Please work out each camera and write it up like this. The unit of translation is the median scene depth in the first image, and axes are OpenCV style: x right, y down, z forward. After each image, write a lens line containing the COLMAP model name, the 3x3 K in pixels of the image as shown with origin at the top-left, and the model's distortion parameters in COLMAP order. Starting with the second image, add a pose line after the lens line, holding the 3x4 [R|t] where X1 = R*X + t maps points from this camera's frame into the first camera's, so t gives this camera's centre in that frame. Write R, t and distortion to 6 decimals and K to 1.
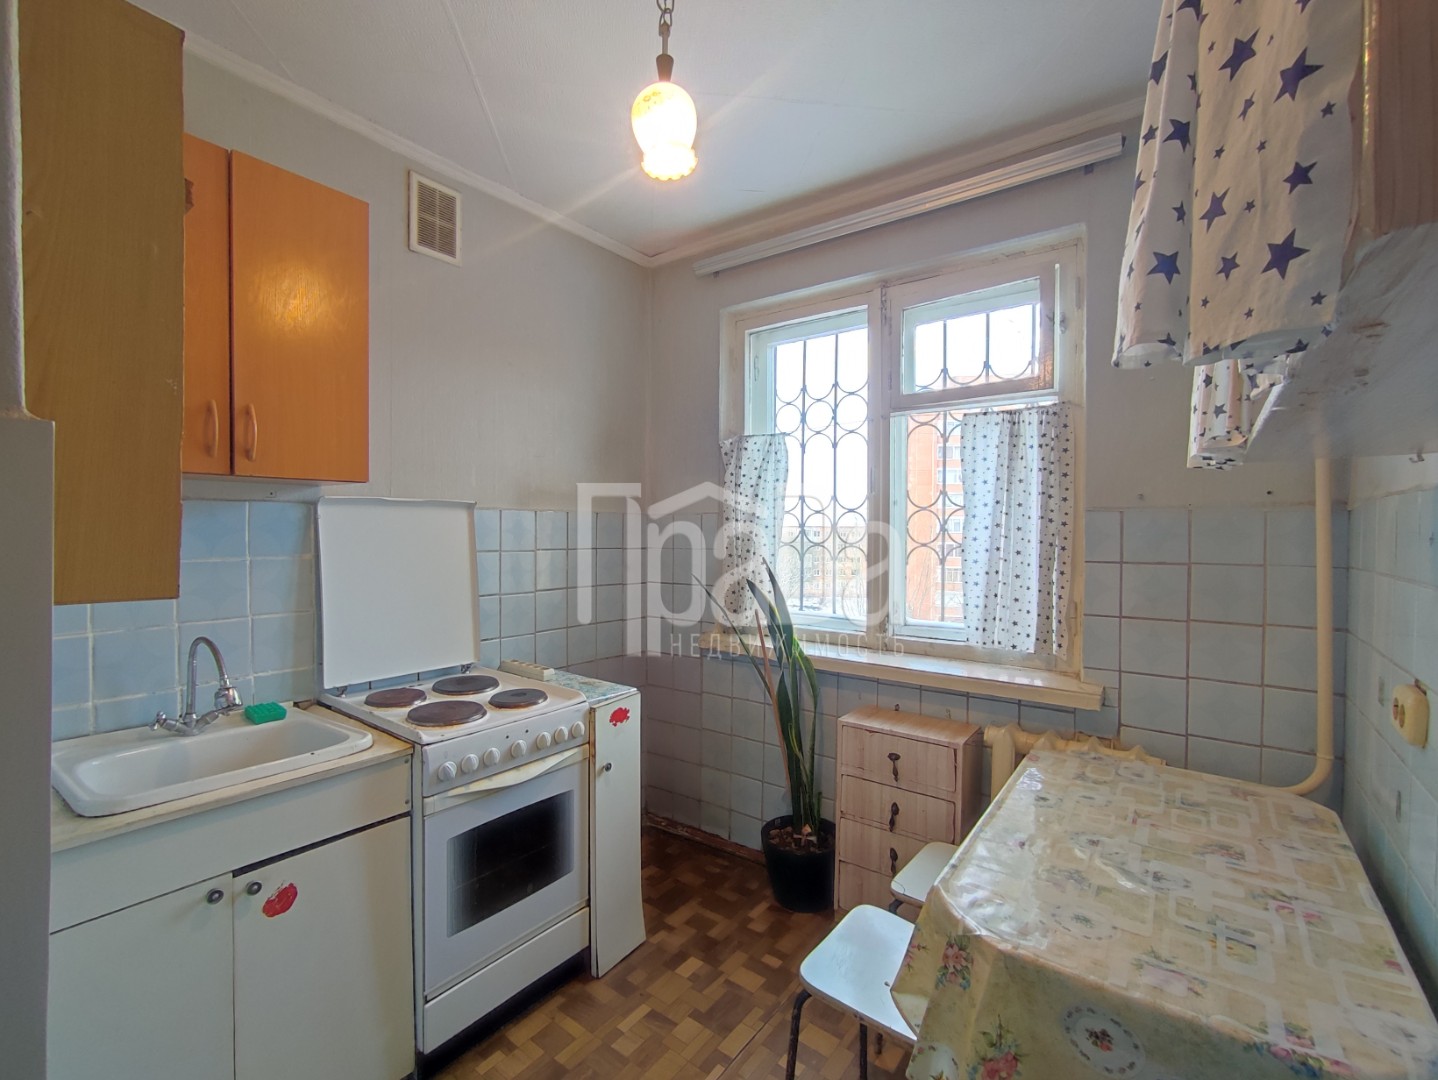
lens RADIAL K [[648.5, 0, 719.0], [0, 648.5, 540.0], [0, 0, 1]] dist [-0.000427, 0.000124]
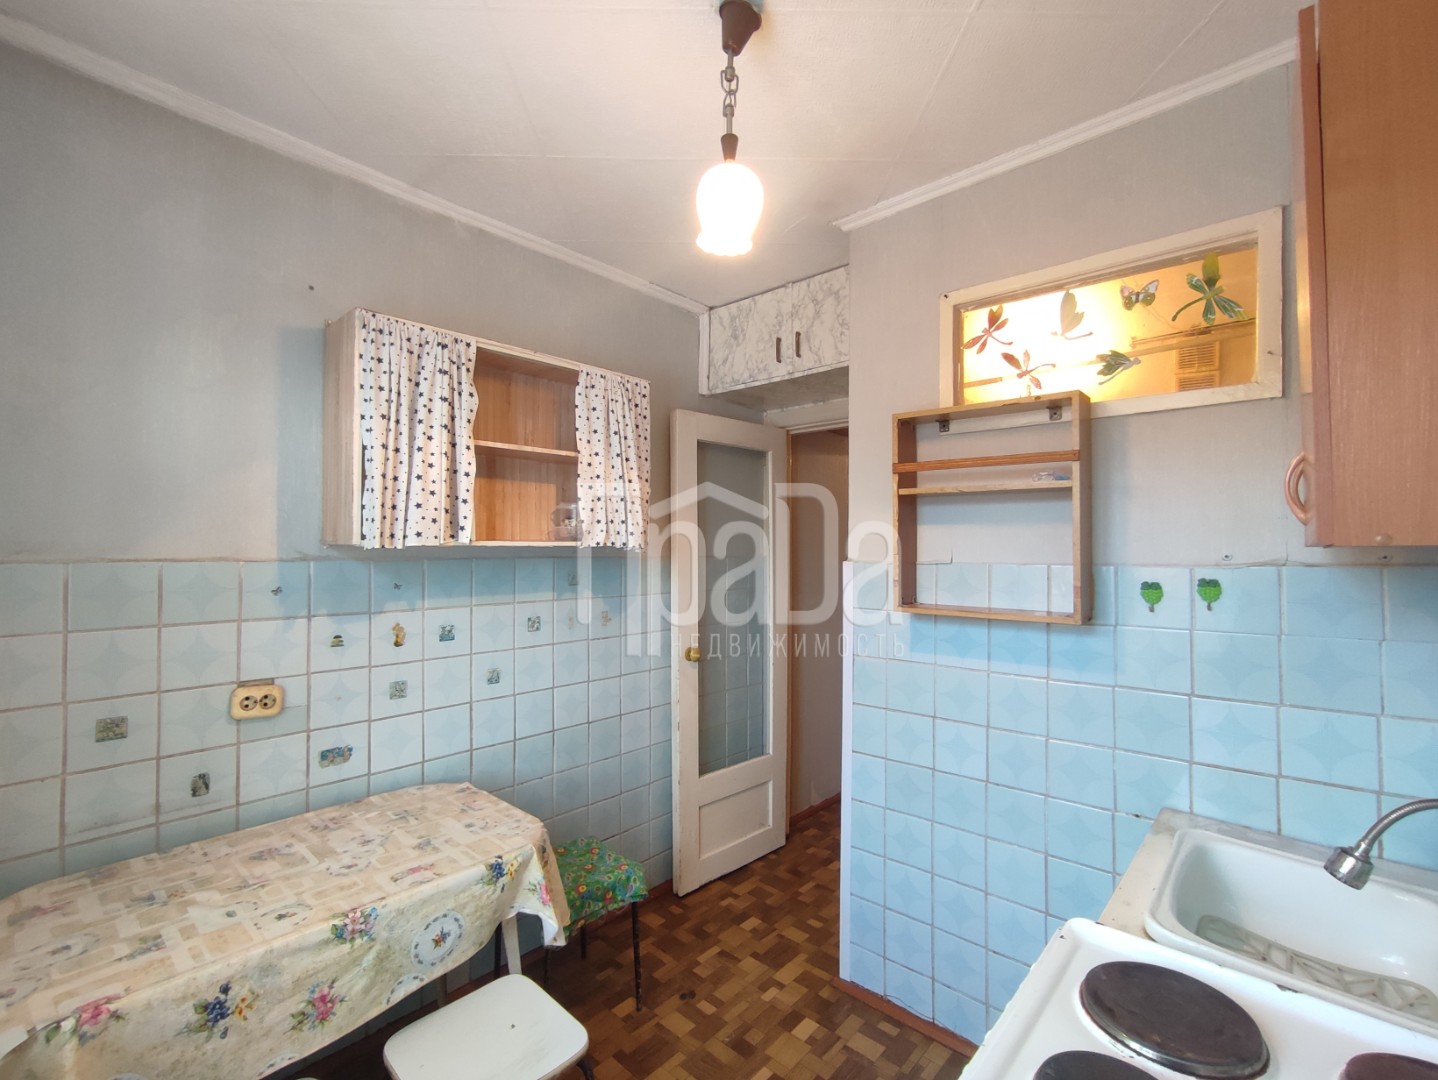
lens RADIAL K [[648.5, 0, 719.0], [0, 648.5, 540.0], [0, 0, 1]] dist [-0.000427, 0.000124]
pose [[-0.995893, -0.010680, 0.089906, -0.164554], [-0.010131, 0.999927, 0.006561, -0.122709], [-0.089969, 0.005623, -0.995929, 2.007415]]
